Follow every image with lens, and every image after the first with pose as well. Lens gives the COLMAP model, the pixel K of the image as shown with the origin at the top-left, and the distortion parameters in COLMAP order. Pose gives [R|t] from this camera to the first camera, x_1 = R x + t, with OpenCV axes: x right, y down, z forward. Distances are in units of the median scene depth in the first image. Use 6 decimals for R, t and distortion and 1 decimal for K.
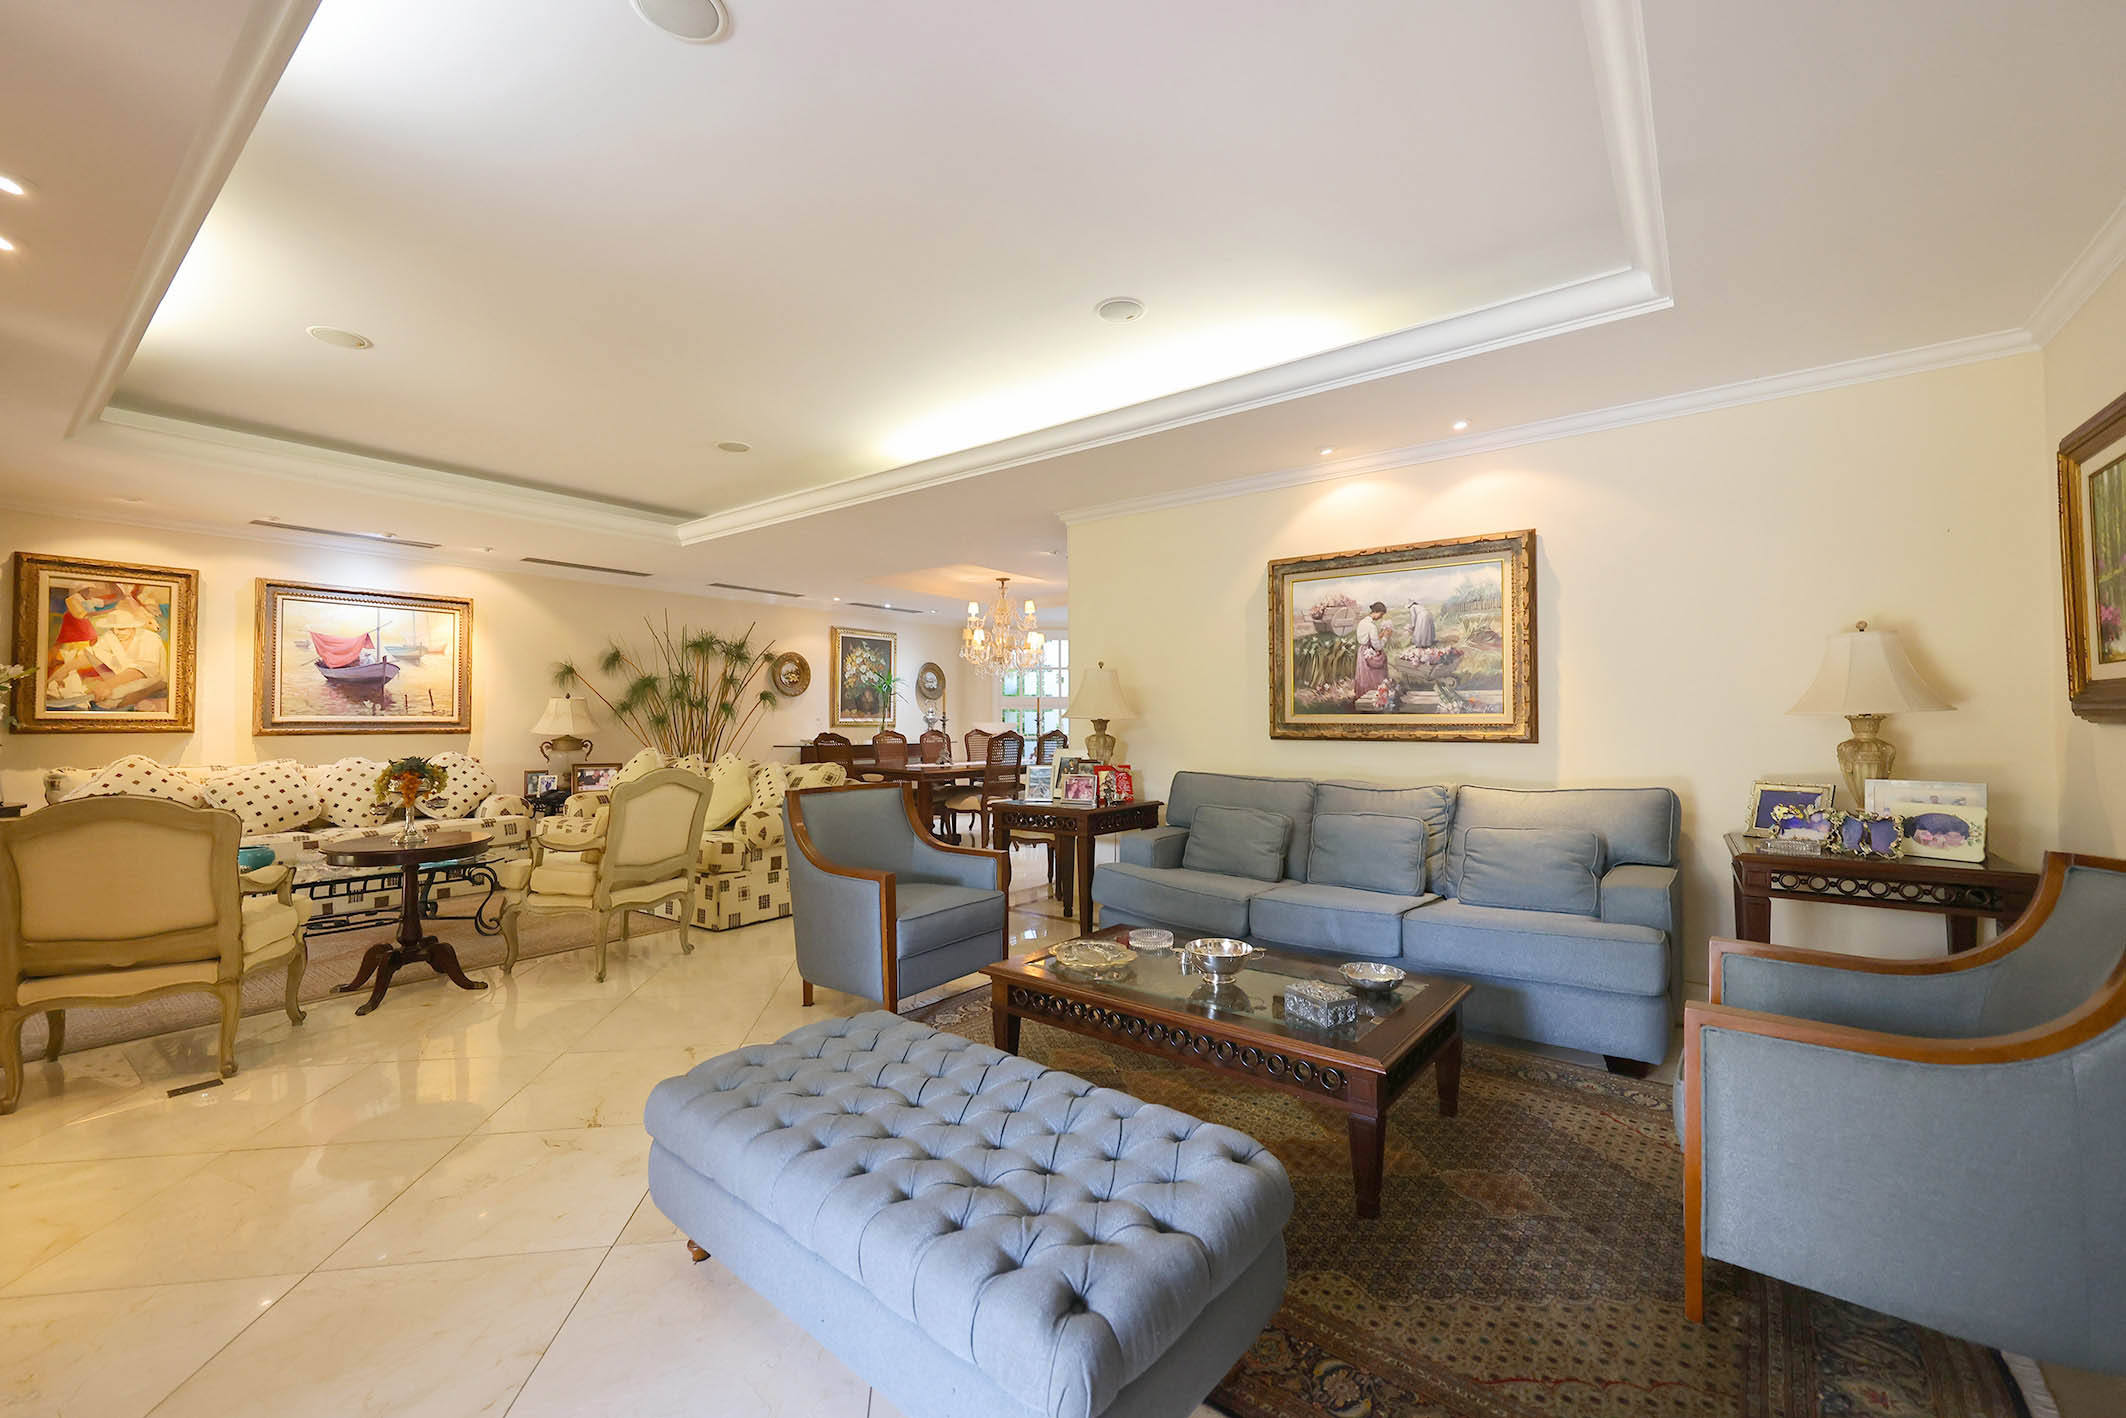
lens RADIAL K [[850.2, 0, 1059.0], [0, 850.2, 709.8], [0, 0, 1]] dist [-0.001010, 0.000036]
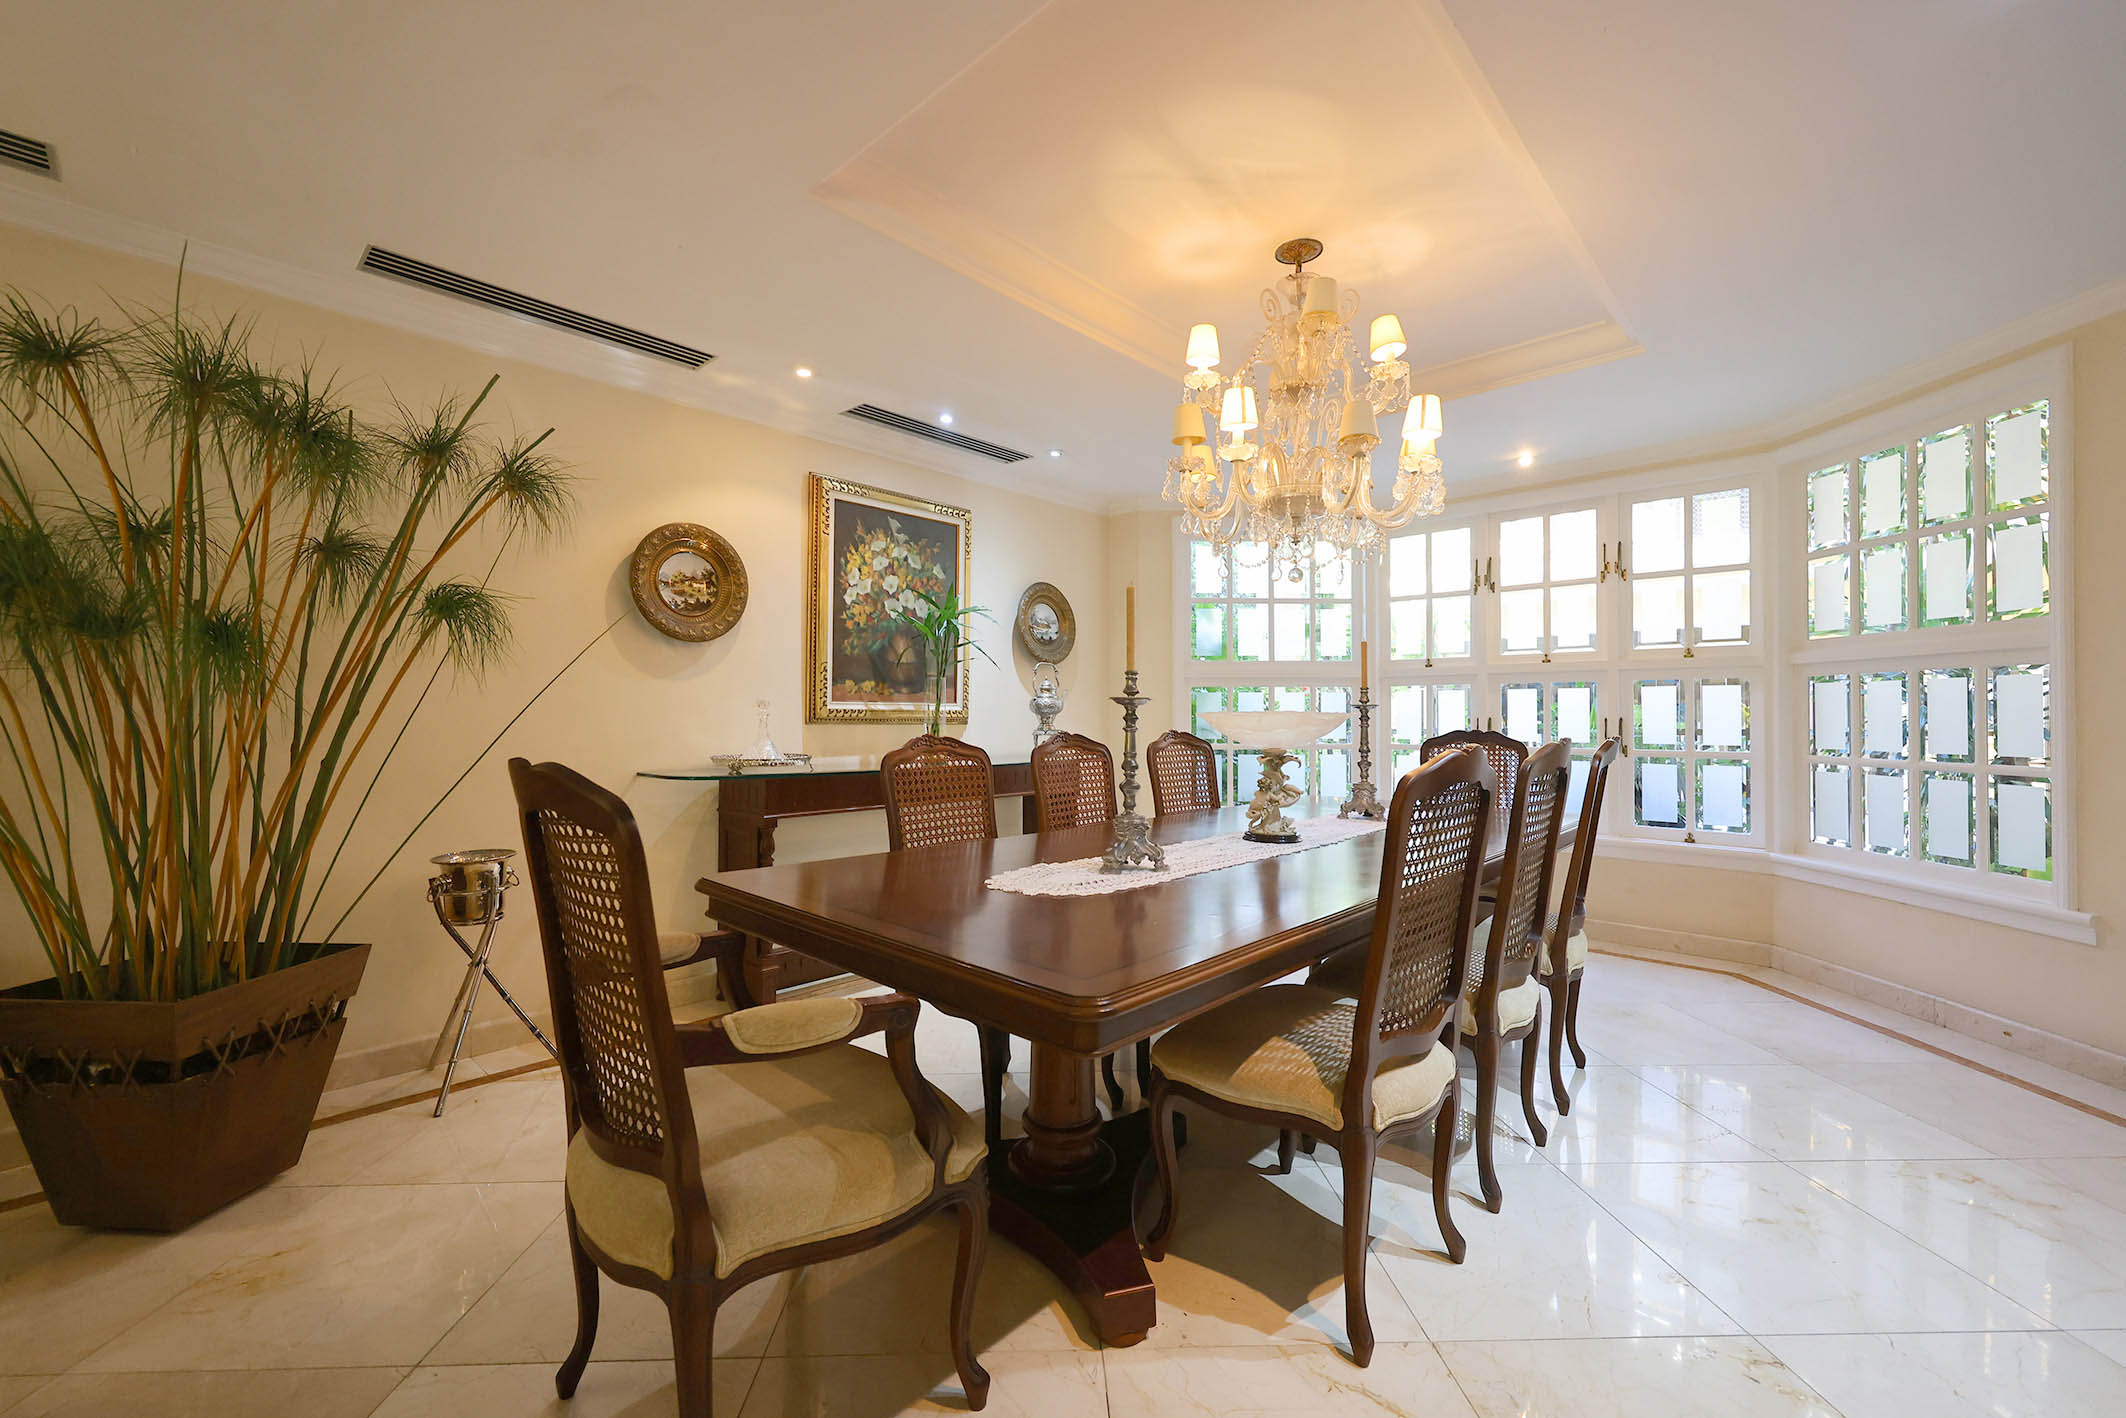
lens RADIAL K [[850.2, 0, 1059.0], [0, 850.2, 709.8], [0, 0, 1]] dist [-0.001010, 0.000036]
pose [[0.994962, 0.001875, -0.100231, -0.162096], [-0.001396, 0.999987, 0.004846, 0.017979], [0.100239, -0.004681, 0.994952, 0.909085]]
